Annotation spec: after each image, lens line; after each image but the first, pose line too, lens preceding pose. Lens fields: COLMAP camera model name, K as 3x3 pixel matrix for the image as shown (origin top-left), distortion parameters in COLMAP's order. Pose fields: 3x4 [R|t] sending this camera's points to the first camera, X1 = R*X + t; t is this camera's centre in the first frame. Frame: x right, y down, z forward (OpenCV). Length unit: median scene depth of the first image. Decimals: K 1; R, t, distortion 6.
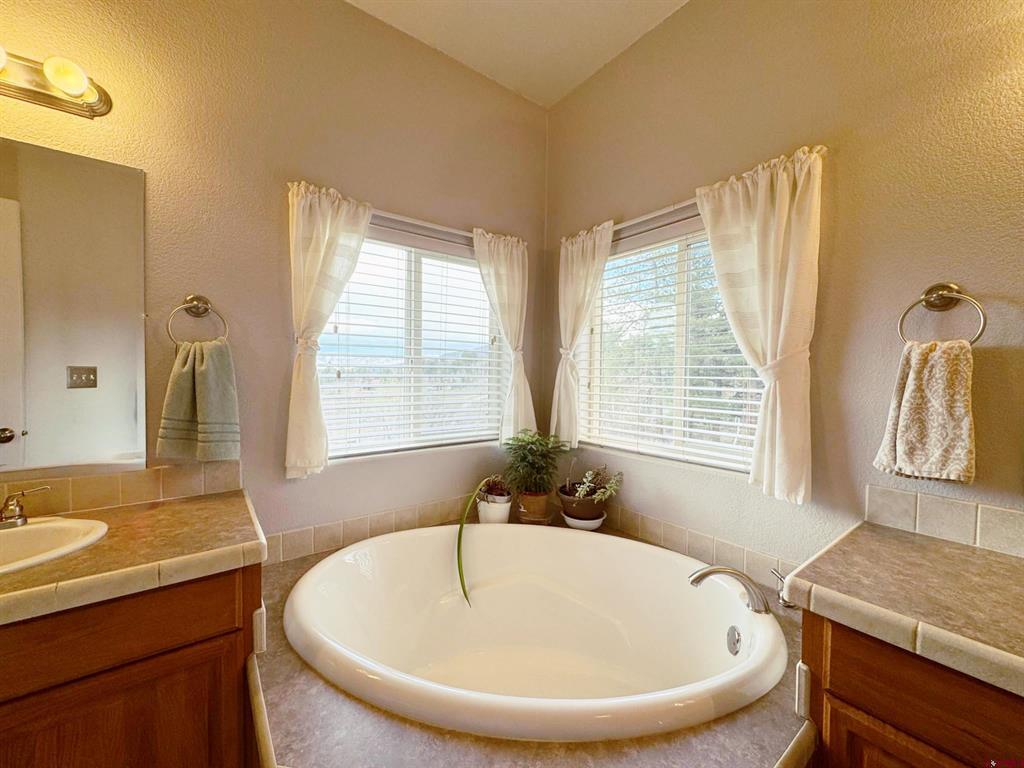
lens RADIAL K [[409.9, 0, 512.1], [0, 409.9, 383.5], [0, 0, 1]] dist [-0.001836, 0.000228]
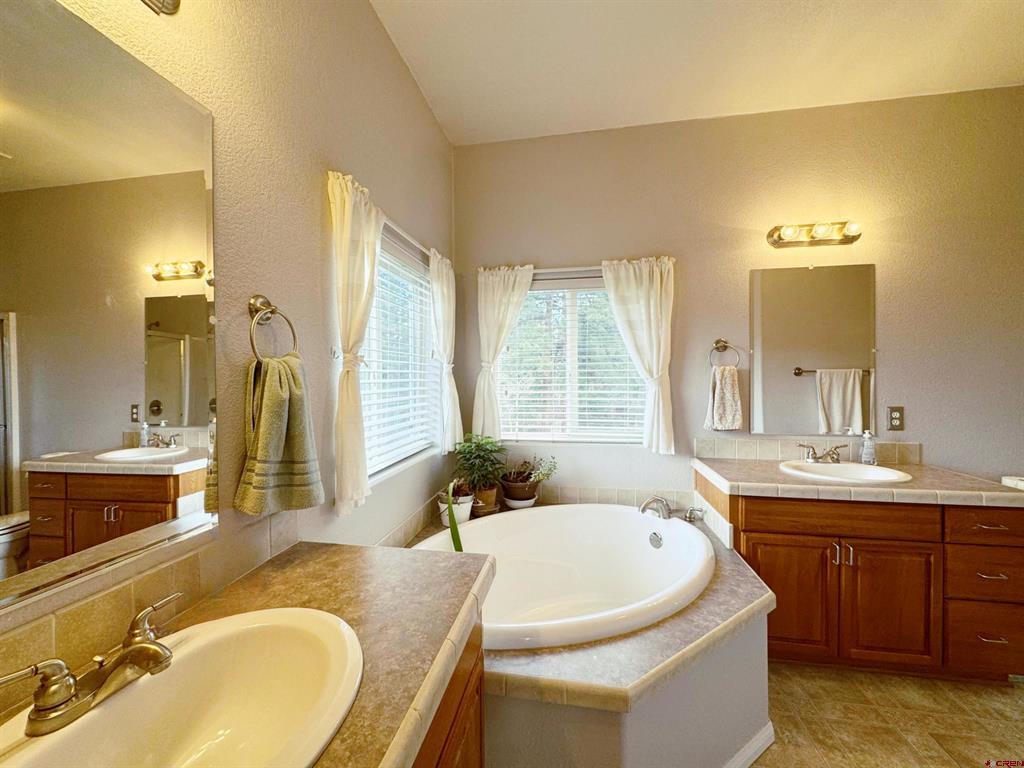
lens RADIAL K [[409.9, 0, 512.1], [0, 409.9, 383.5], [0, 0, 1]] dist [-0.001836, 0.000228]
pose [[0.732008, -0.025757, 0.680809, -0.890950], [0.030416, 0.999524, 0.005112, -0.040879], [-0.680616, 0.016965, 0.732444, 0.130299]]
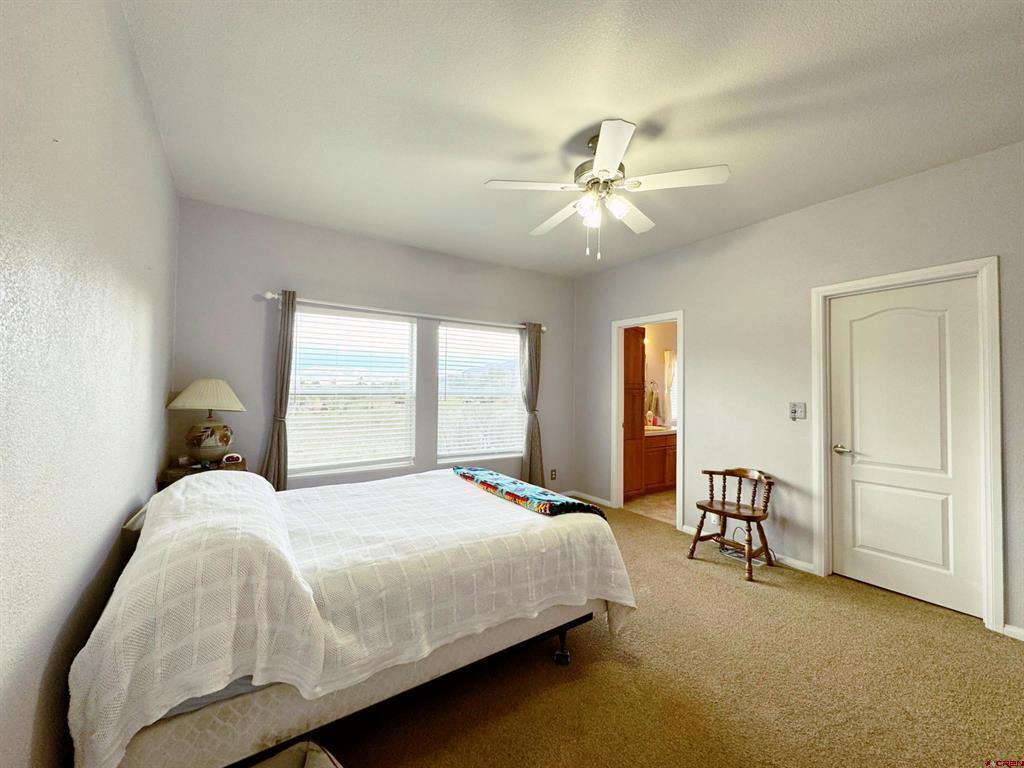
lens RADIAL K [[409.9, 0, 512.1], [0, 409.9, 383.5], [0, 0, 1]] dist [-0.001836, 0.000228]
pose [[0.998234, -0.002355, -0.059353, -1.898488], [-0.000425, 0.998905, -0.046791, 0.029305], [0.059398, 0.046733, 0.997140, -3.290519]]
